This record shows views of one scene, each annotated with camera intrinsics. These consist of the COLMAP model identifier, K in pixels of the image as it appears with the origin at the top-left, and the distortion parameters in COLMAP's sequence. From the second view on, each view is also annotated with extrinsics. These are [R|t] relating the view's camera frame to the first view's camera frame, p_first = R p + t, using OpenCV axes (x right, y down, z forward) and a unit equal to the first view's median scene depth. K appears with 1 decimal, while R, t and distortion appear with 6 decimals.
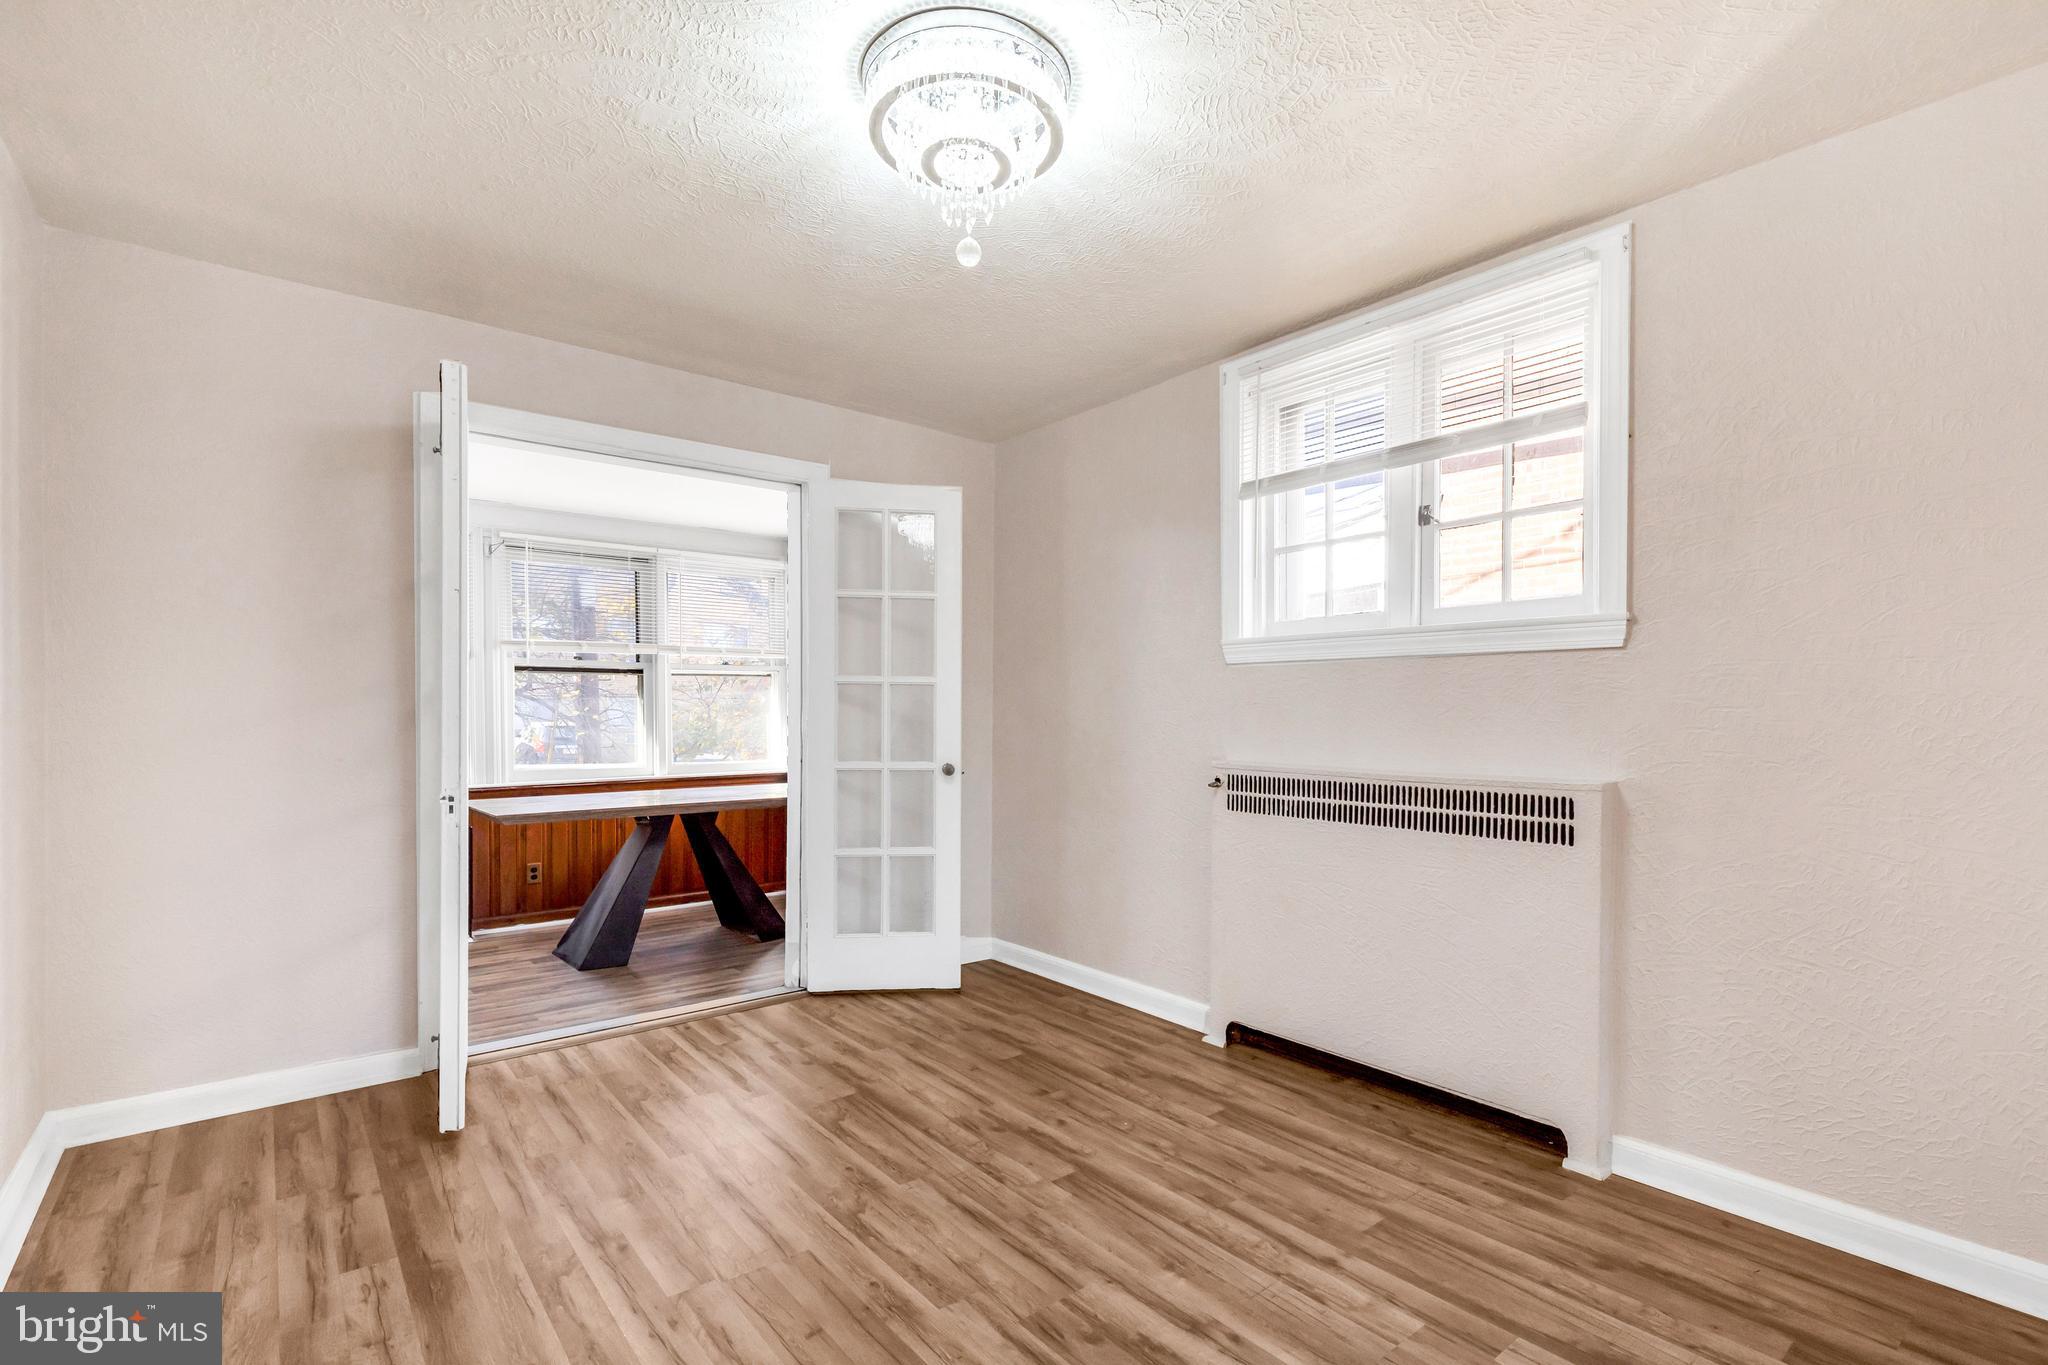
lens RADIAL K [[947.7, 0, 1037.2], [0, 947.7, 716.0], [0, 0, 1]] dist [0.004730, 0.000170]
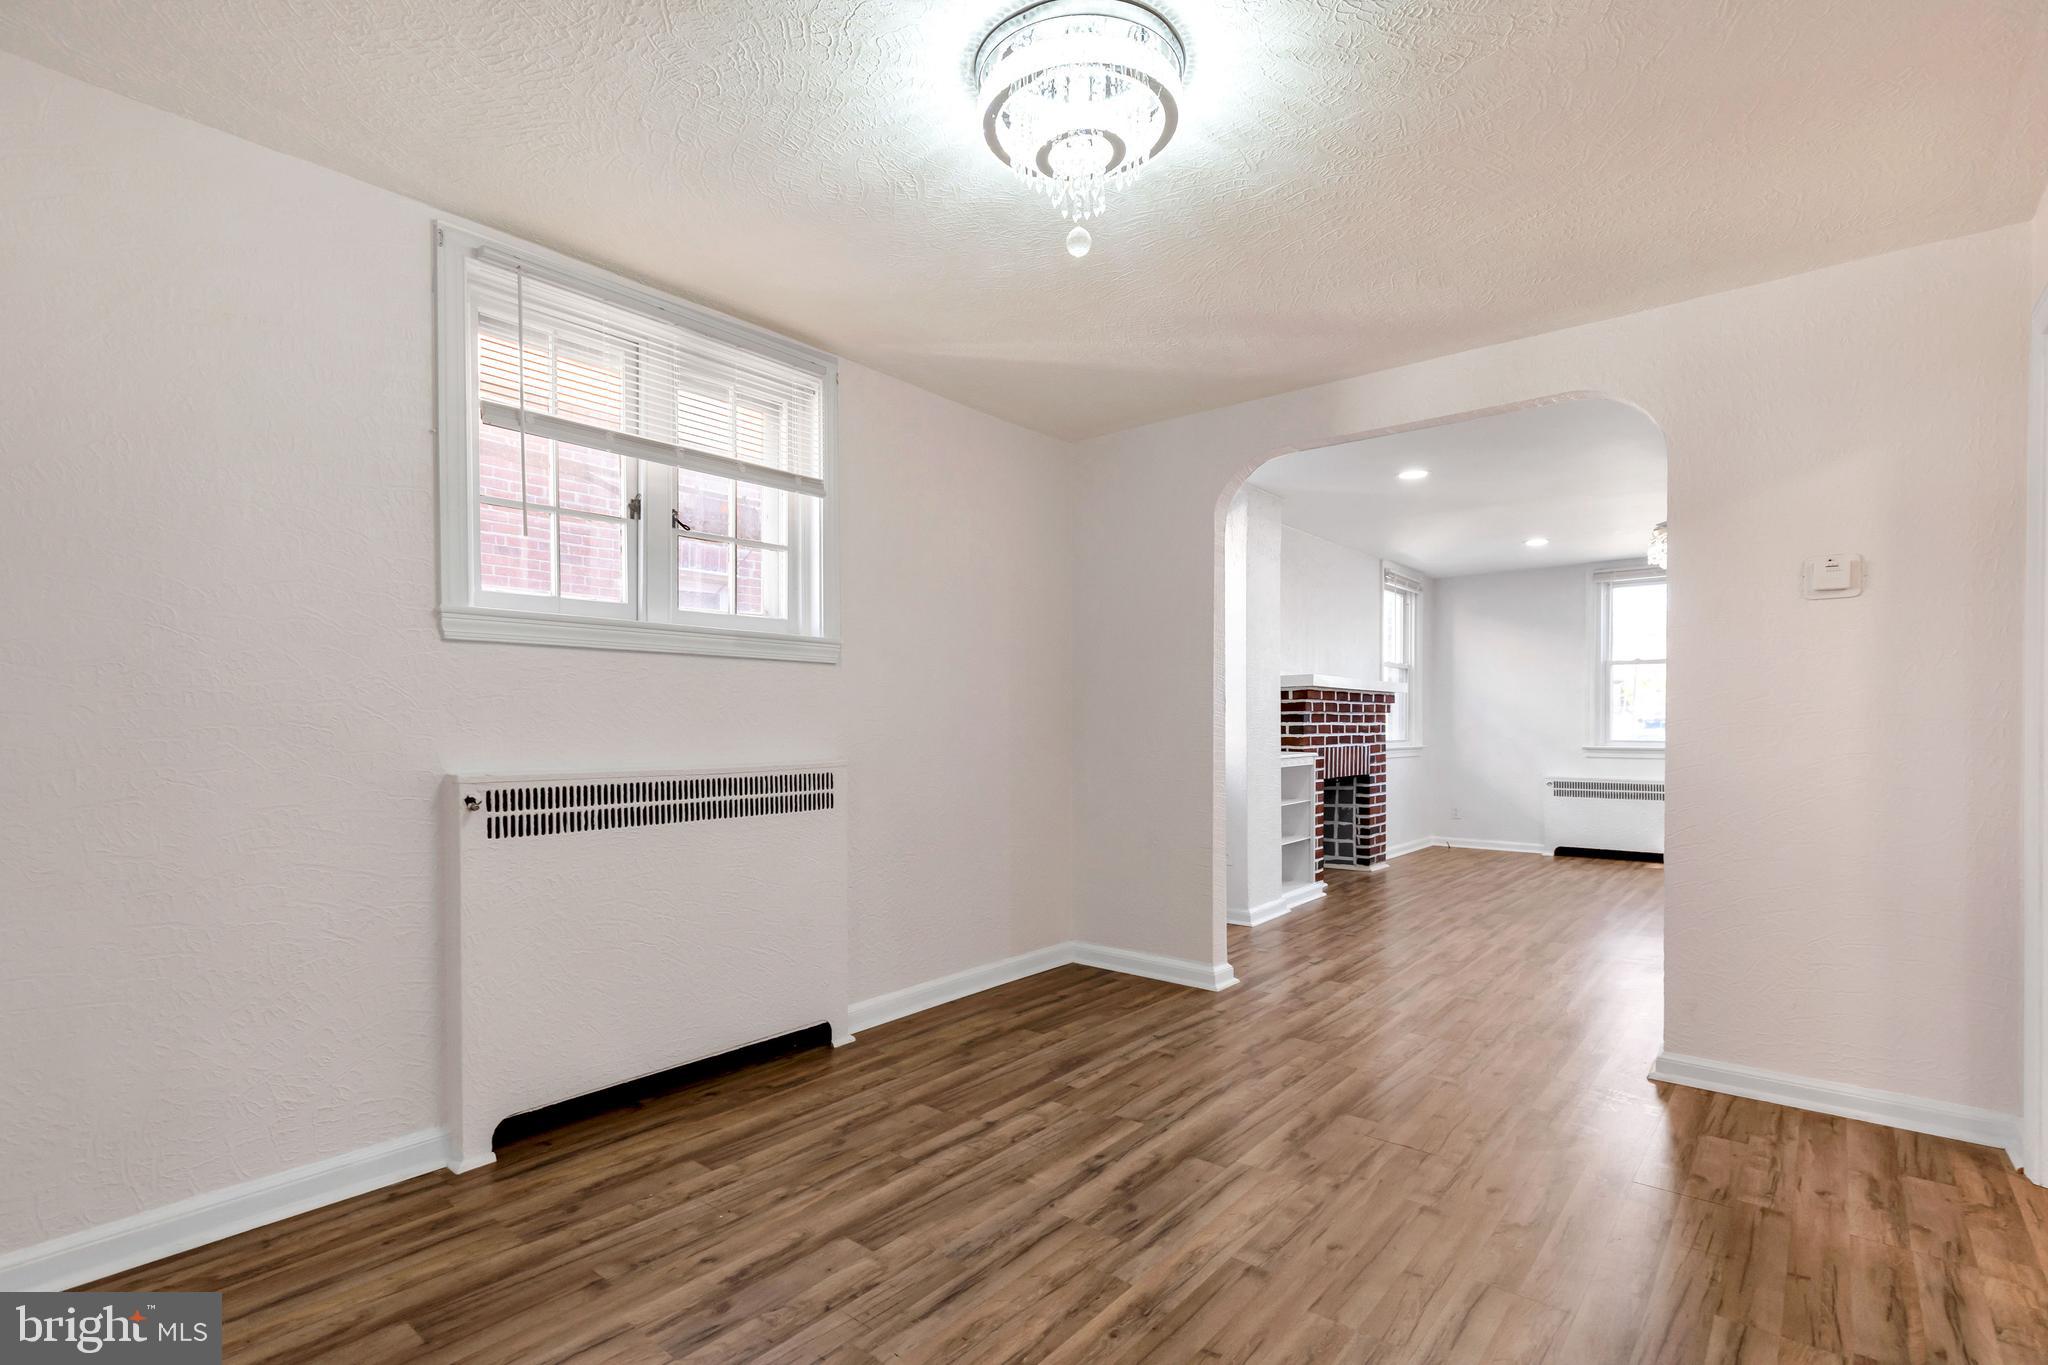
lens RADIAL K [[947.7, 0, 1037.2], [0, 947.7, 716.0], [0, 0, 1]] dist [0.004730, 0.000170]
pose [[-0.190216, 0.002088, 0.981740, -0.792375], [0.005404, 0.999985, -0.001080, 0.008250], [-0.981727, 0.005100, -0.190225, 0.939987]]
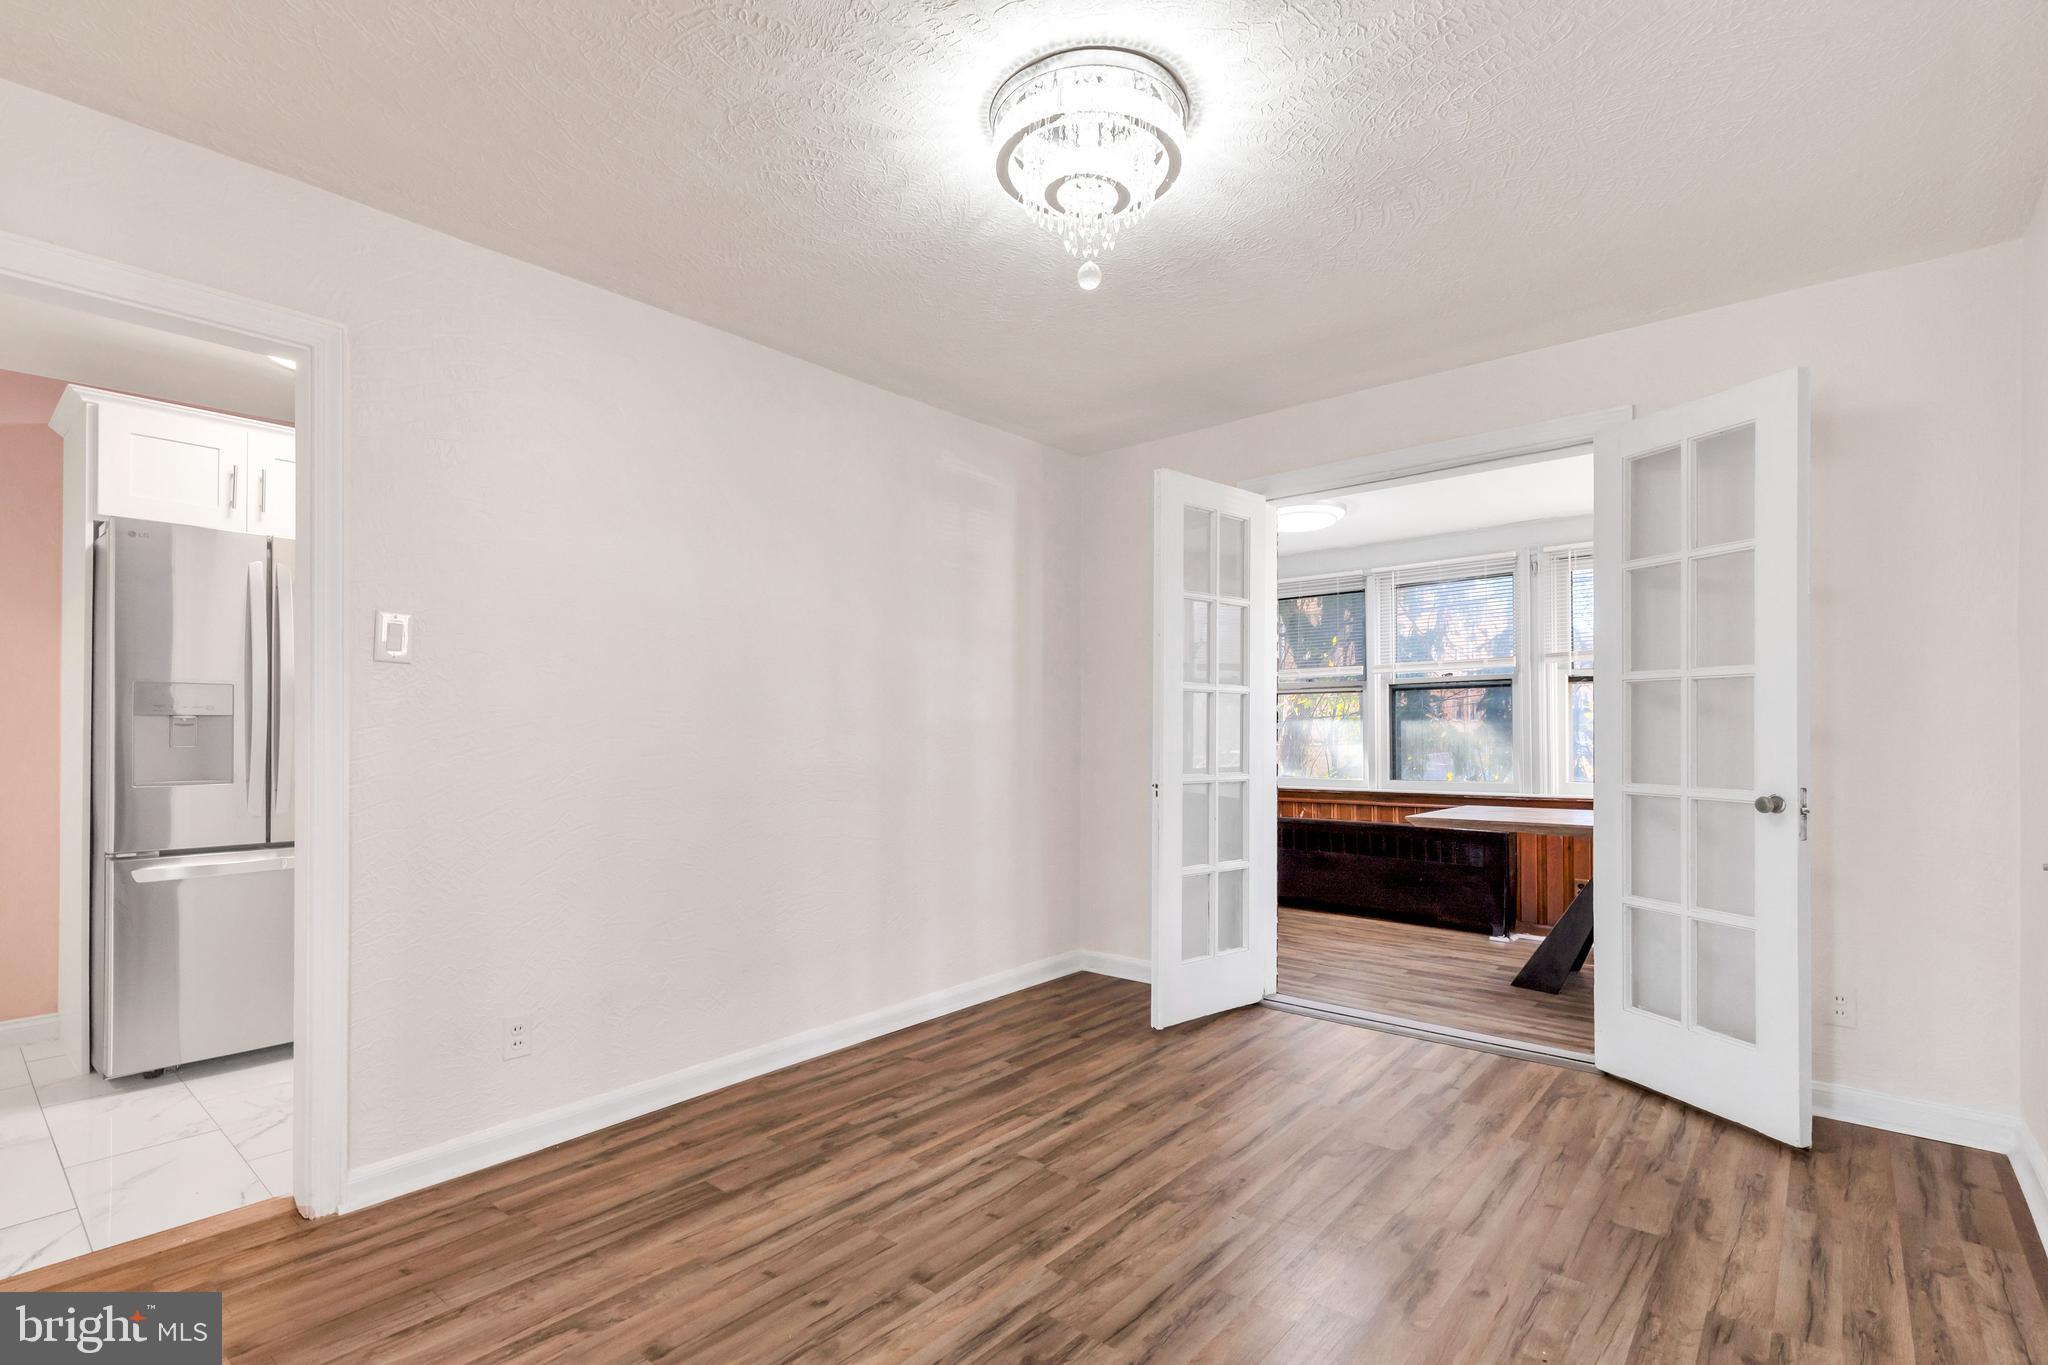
lens RADIAL K [[956.6, 0, 1031.8], [0, 956.6, 721.1], [0, 0, 1]] dist [0.000985, 0.000107]
pose [[0.177612, -0.012461, -0.984022, 0.713987], [0.002316, 0.999922, -0.012244, 0.009286], [0.984098, -0.000105, 0.177627, 0.575523]]
